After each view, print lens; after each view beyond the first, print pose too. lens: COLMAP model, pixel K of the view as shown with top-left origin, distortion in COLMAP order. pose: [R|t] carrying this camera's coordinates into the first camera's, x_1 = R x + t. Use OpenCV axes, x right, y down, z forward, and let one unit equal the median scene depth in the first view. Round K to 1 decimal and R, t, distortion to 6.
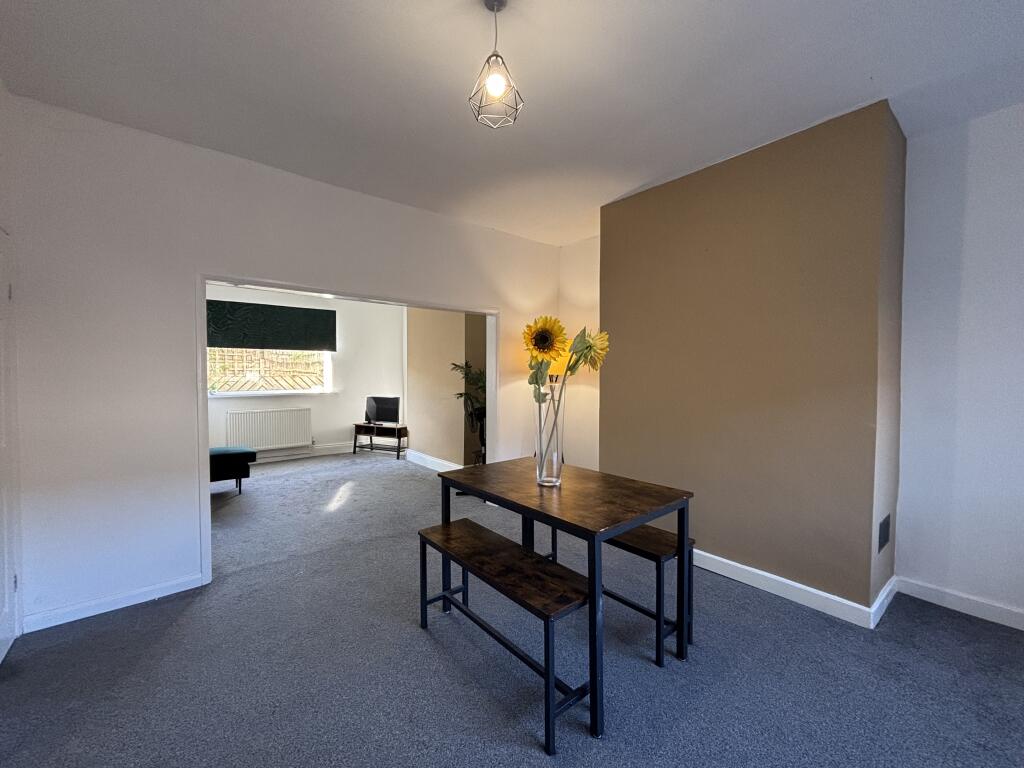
lens RADIAL K [[417.8, 0, 516.0], [0, 417.8, 383.2], [0, 0, 1]] dist [0.000483, -0.001616]
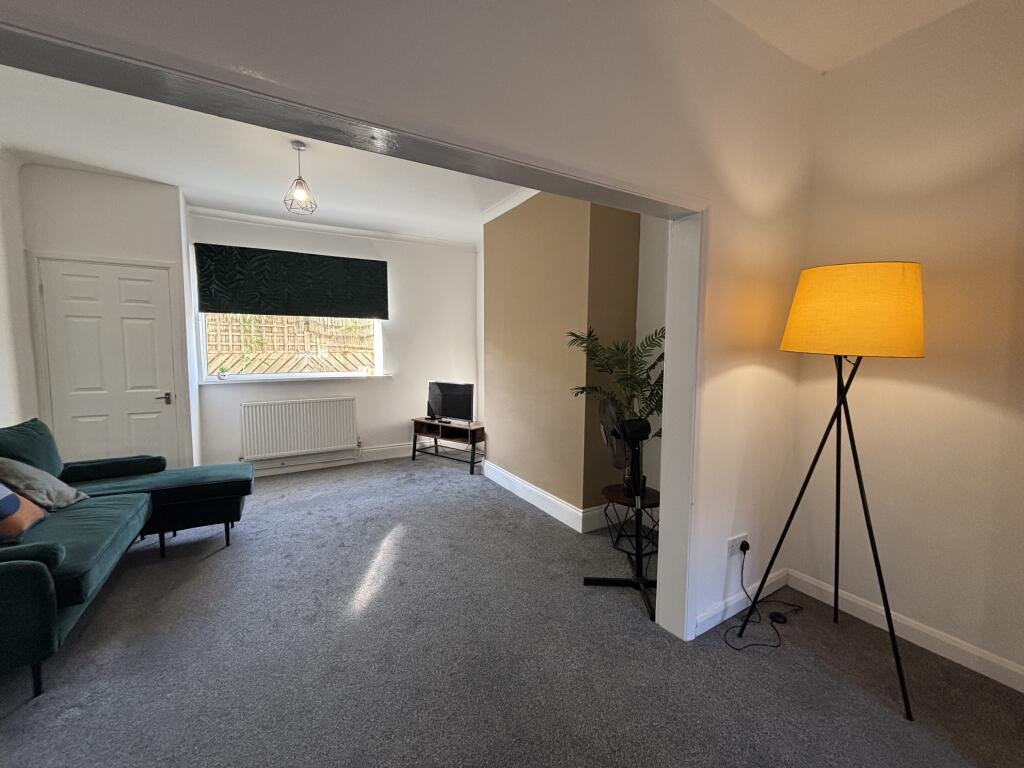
lens RADIAL K [[417.8, 0, 517.2], [0, 417.8, 382.5], [0, 0, 1]] dist [0.000483, -0.001616]
pose [[0.988290, 0.012201, -0.152096, -0.103125], [-0.003191, 0.998233, 0.059343, -0.010928], [0.152551, -0.058162, 0.986583, 0.331997]]
